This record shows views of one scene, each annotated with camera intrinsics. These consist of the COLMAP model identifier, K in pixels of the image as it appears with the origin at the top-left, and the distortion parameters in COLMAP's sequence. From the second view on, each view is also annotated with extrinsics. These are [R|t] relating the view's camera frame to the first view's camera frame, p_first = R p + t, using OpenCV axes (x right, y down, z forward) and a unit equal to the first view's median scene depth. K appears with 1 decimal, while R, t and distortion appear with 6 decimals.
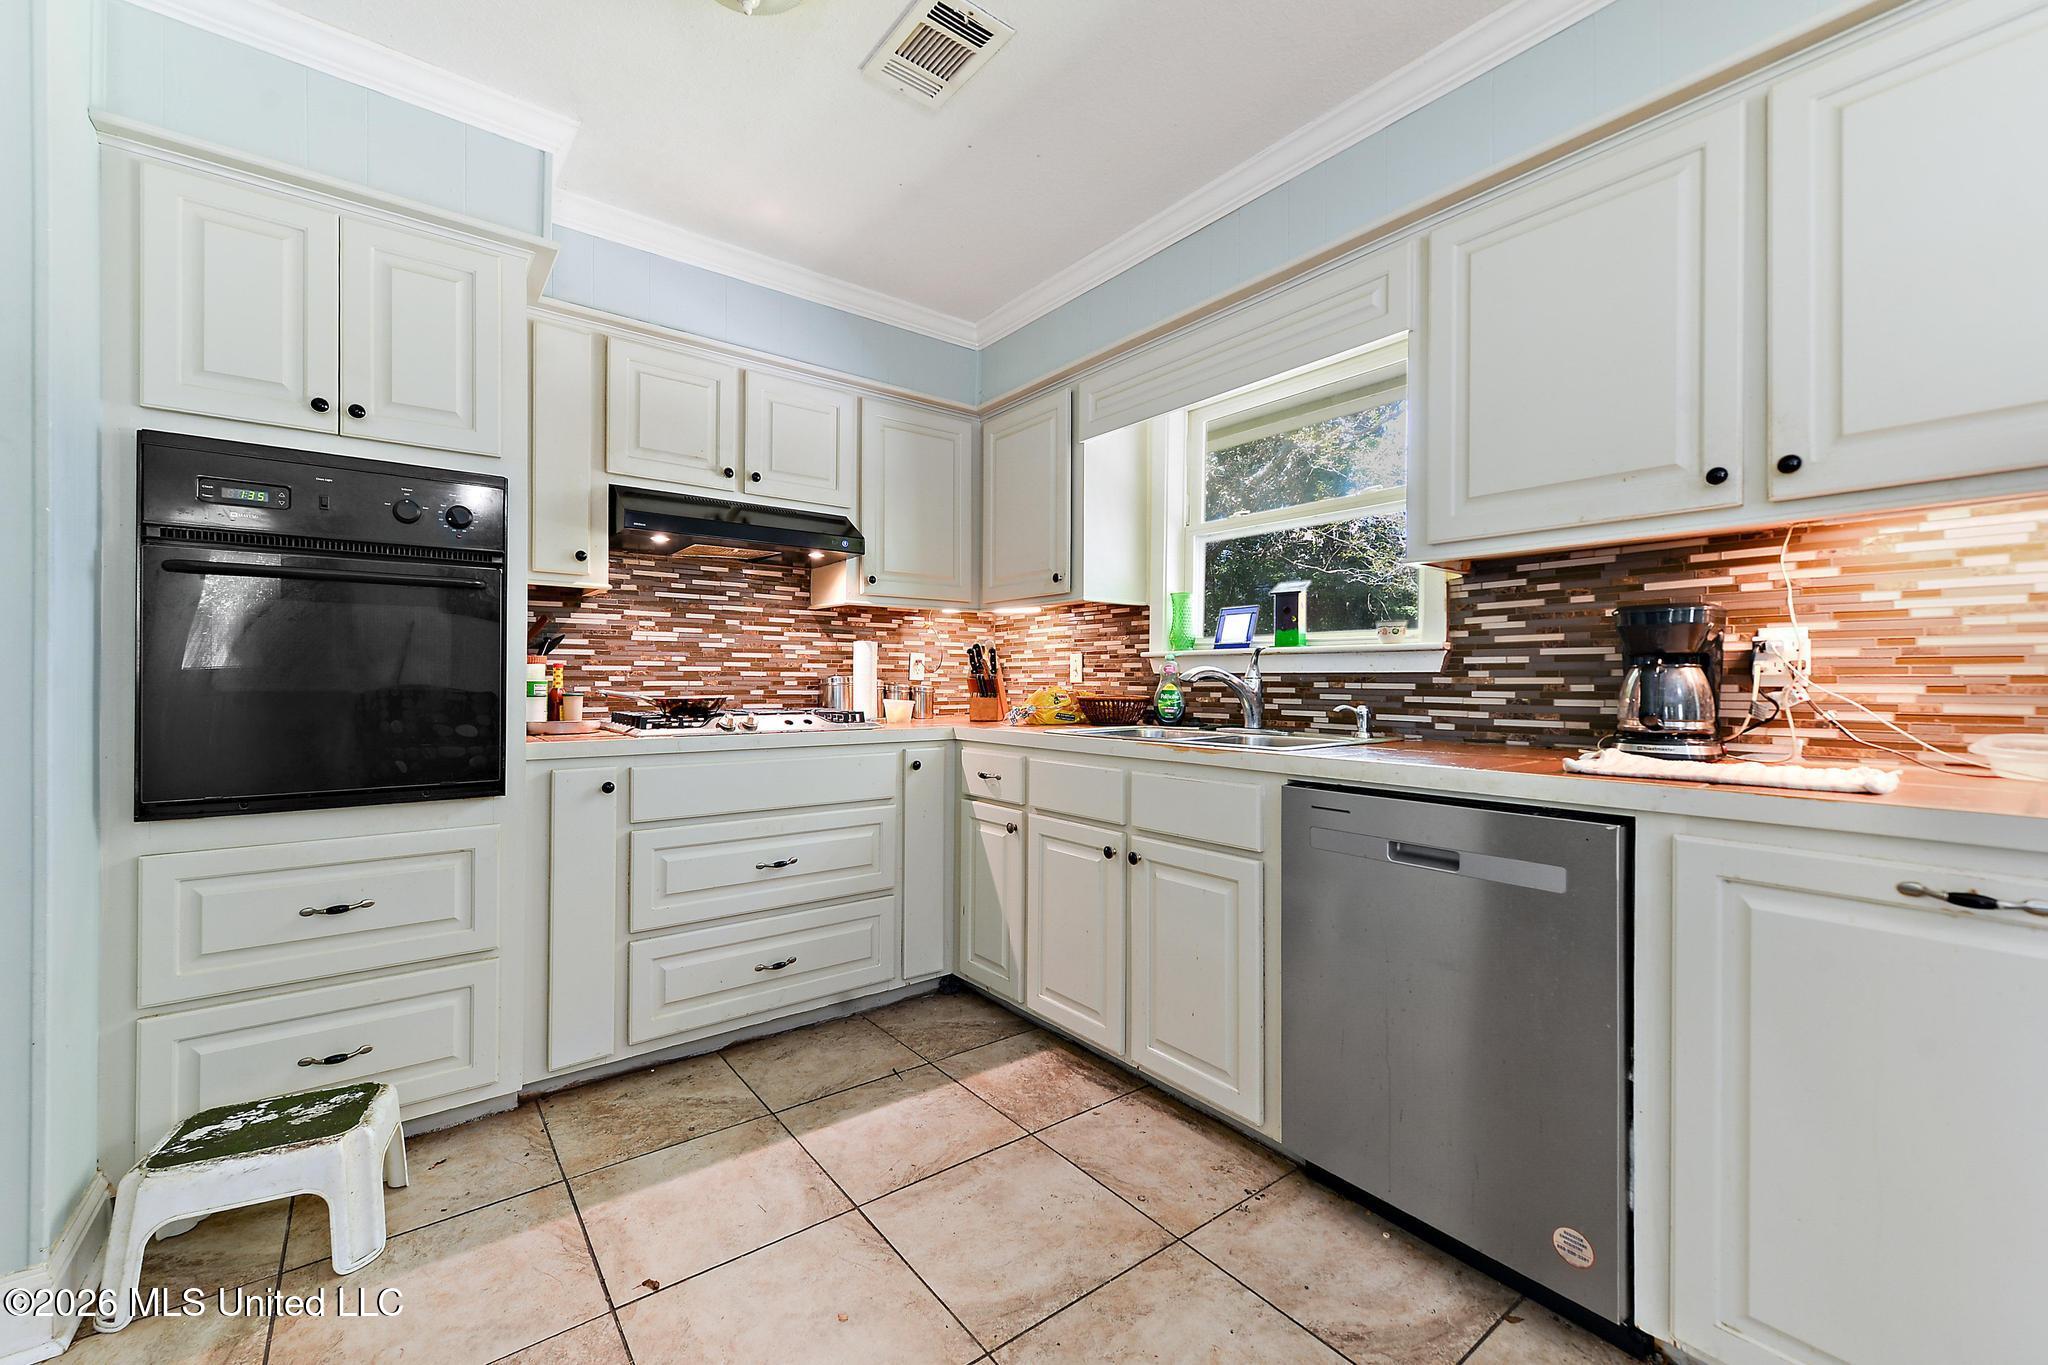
lens RADIAL K [[817.1, 0, 1019.7], [0, 817.1, 678.2], [0, 0, 1]] dist [0.003840, -0.000363]
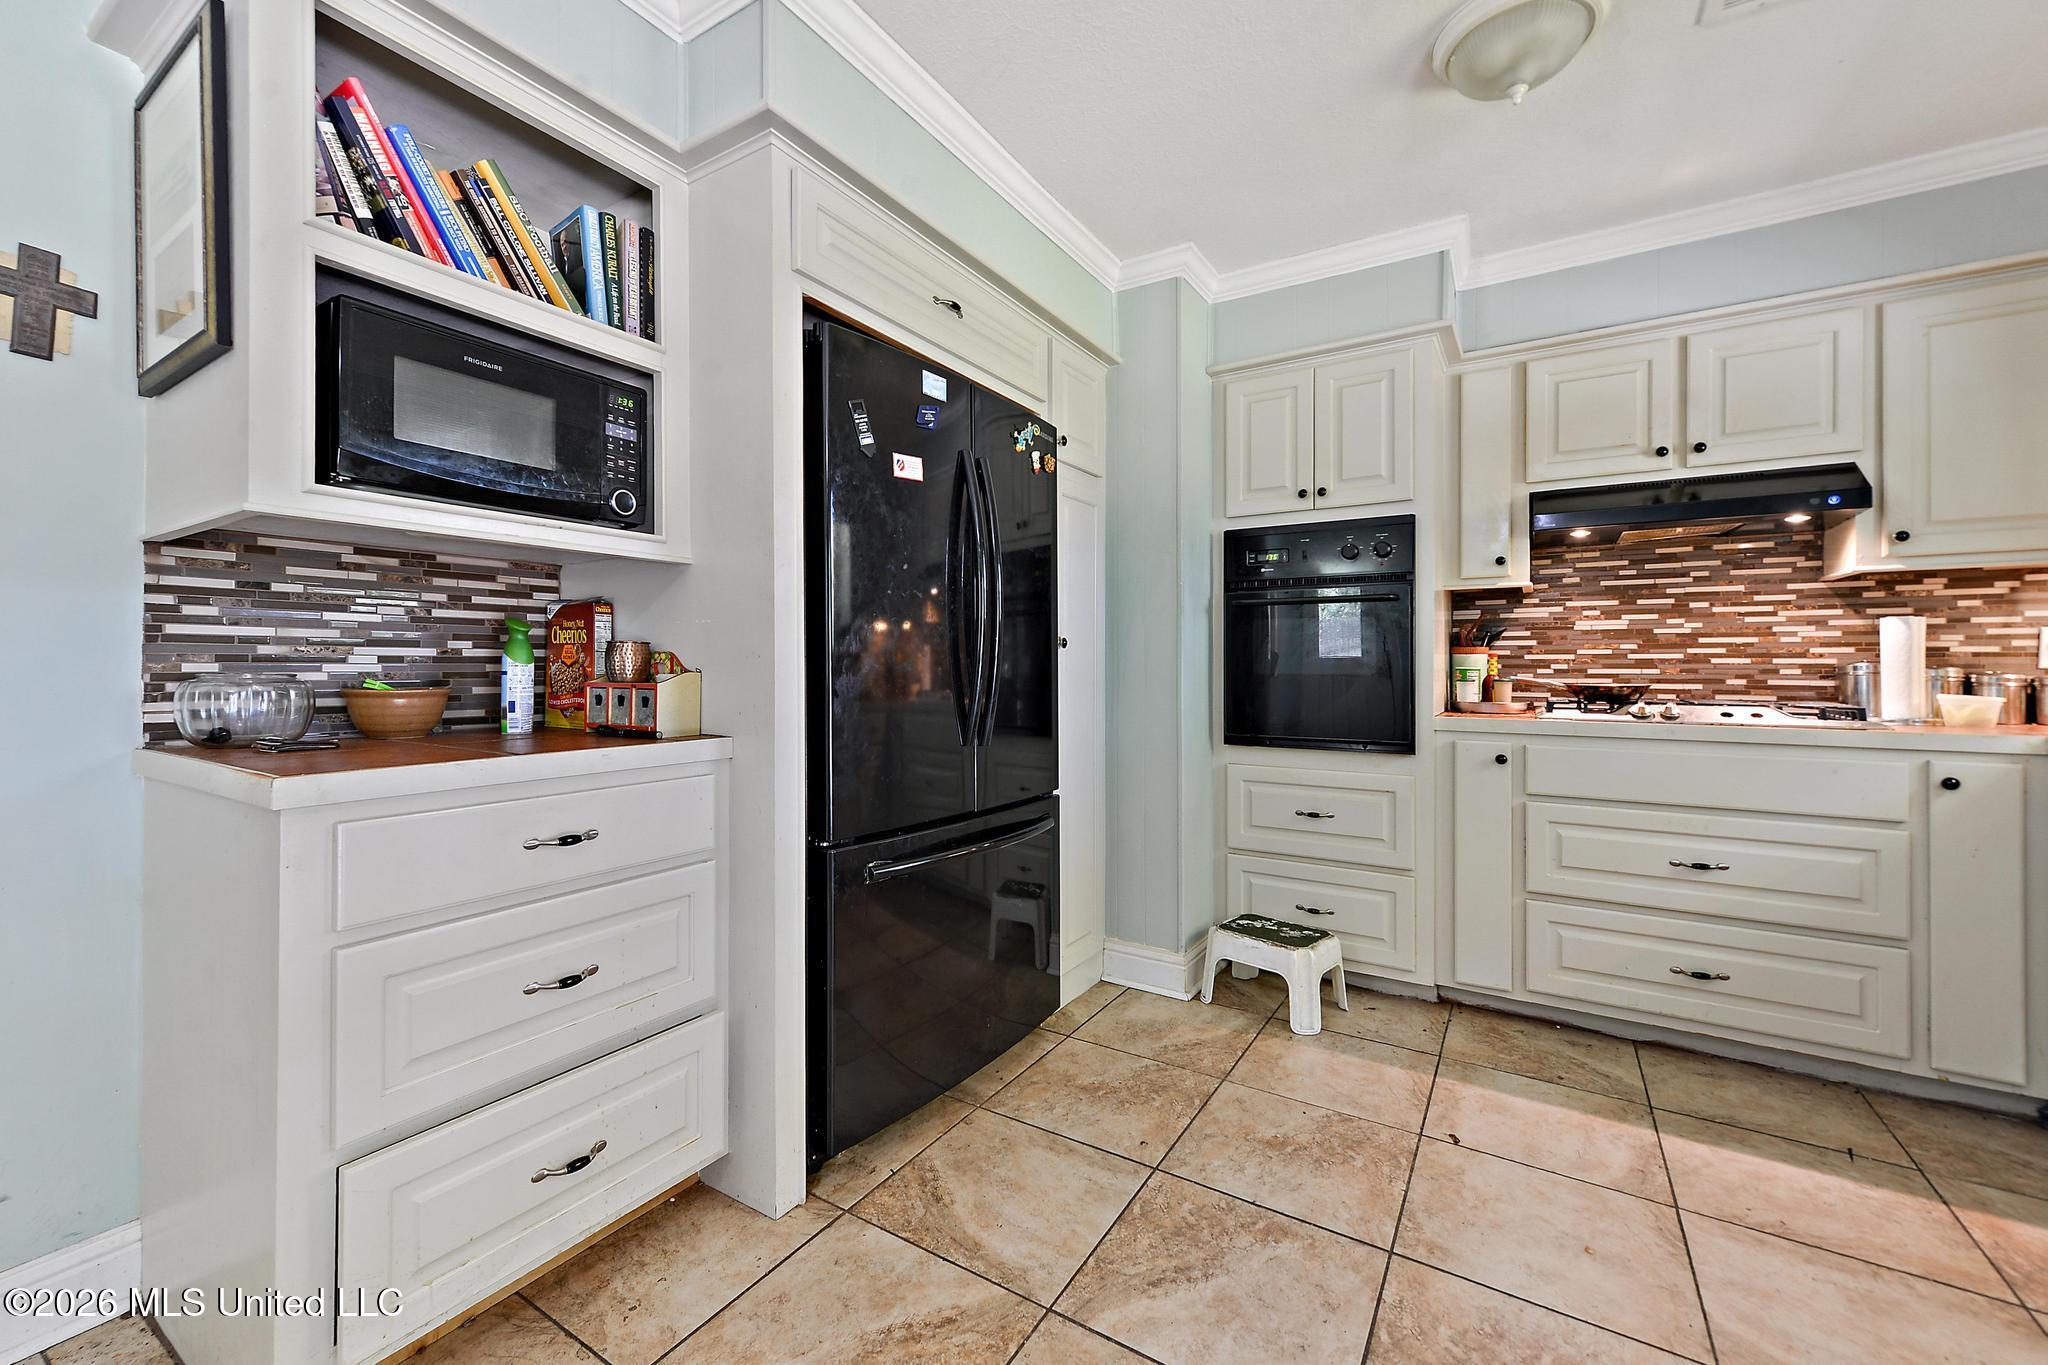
lens RADIAL K [[817.1, 0, 1012.3], [0, 817.1, 672.2], [0, 0, 1]] dist [0.003840, -0.000363]
pose [[0.352943, 0.005310, -0.935630, 0.310396], [0.001199, 0.999981, 0.006127, 0.000864], [0.935644, -0.003284, 0.352929, -0.060523]]
